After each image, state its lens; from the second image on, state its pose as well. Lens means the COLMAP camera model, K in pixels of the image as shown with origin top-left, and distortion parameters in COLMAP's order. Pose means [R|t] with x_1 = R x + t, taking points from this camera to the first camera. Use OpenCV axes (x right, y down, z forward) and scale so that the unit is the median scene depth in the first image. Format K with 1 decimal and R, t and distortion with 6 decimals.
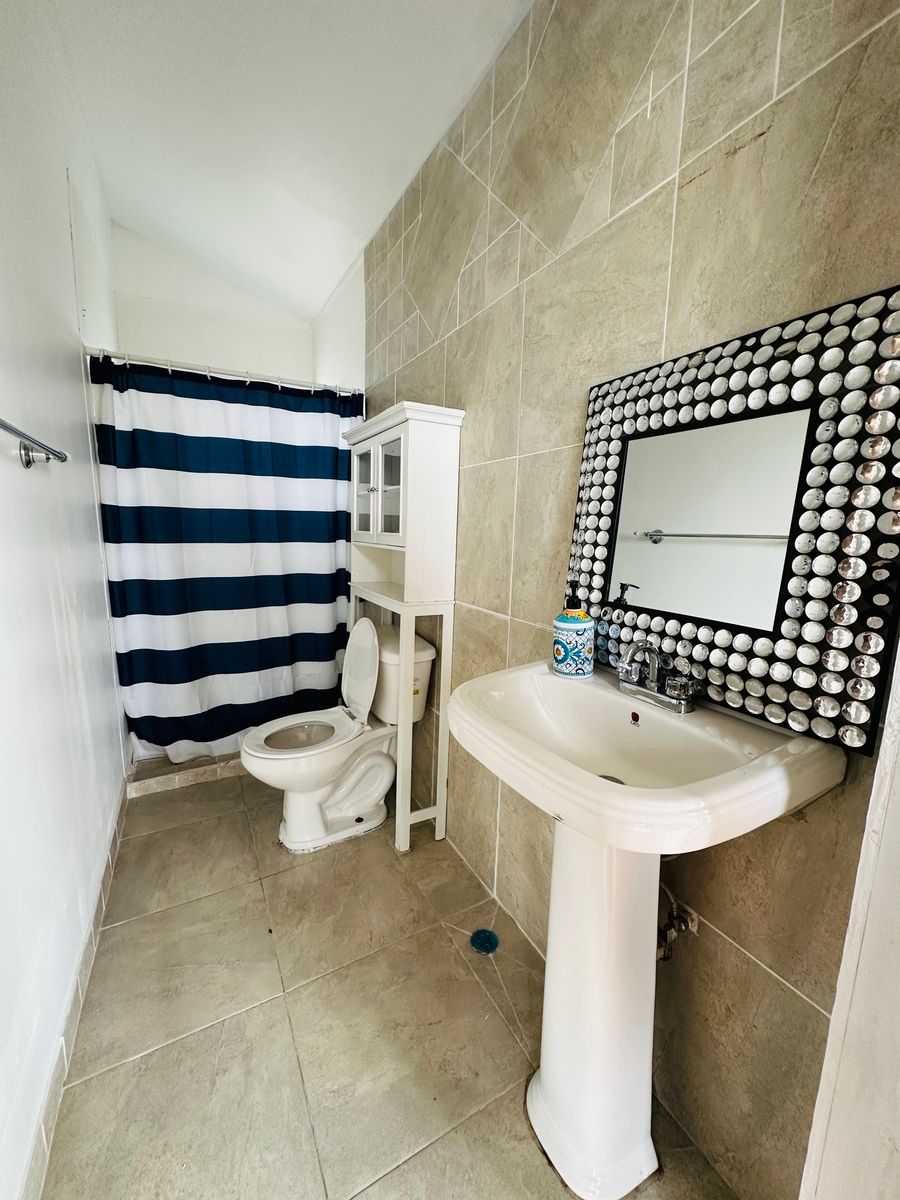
lens RADIAL K [[478.6, 0, 451.4], [0, 478.6, 601.5], [0, 0, 1]] dist [-0.003150, 0.000127]
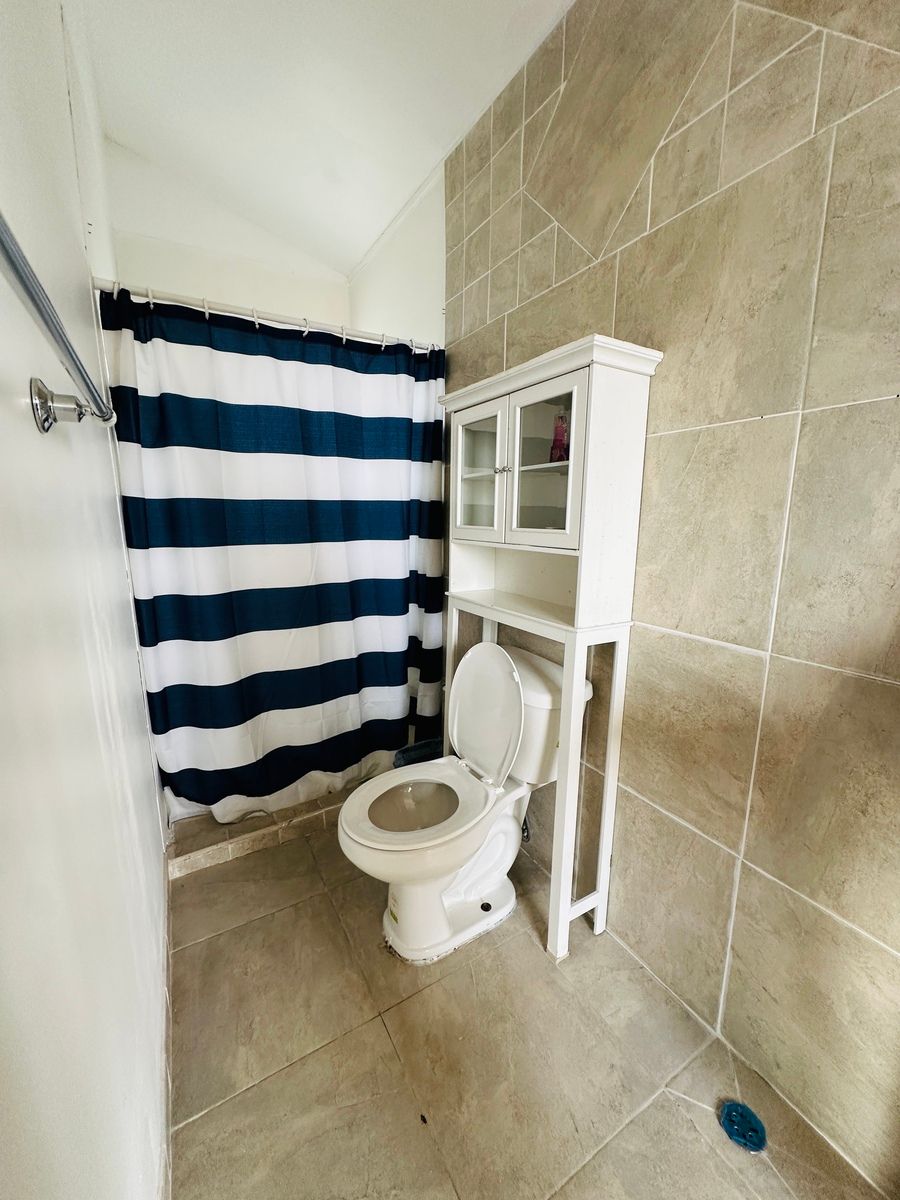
lens RADIAL K [[478.6, 0, 450.1], [0, 478.6, 600.8], [0, 0, 1]] dist [-0.003150, 0.000127]
pose [[0.999433, -0.023327, 0.024298, -0.254398], [0.022691, 0.999401, 0.026122, -0.051530], [-0.024893, -0.025556, 0.999363, 0.251166]]
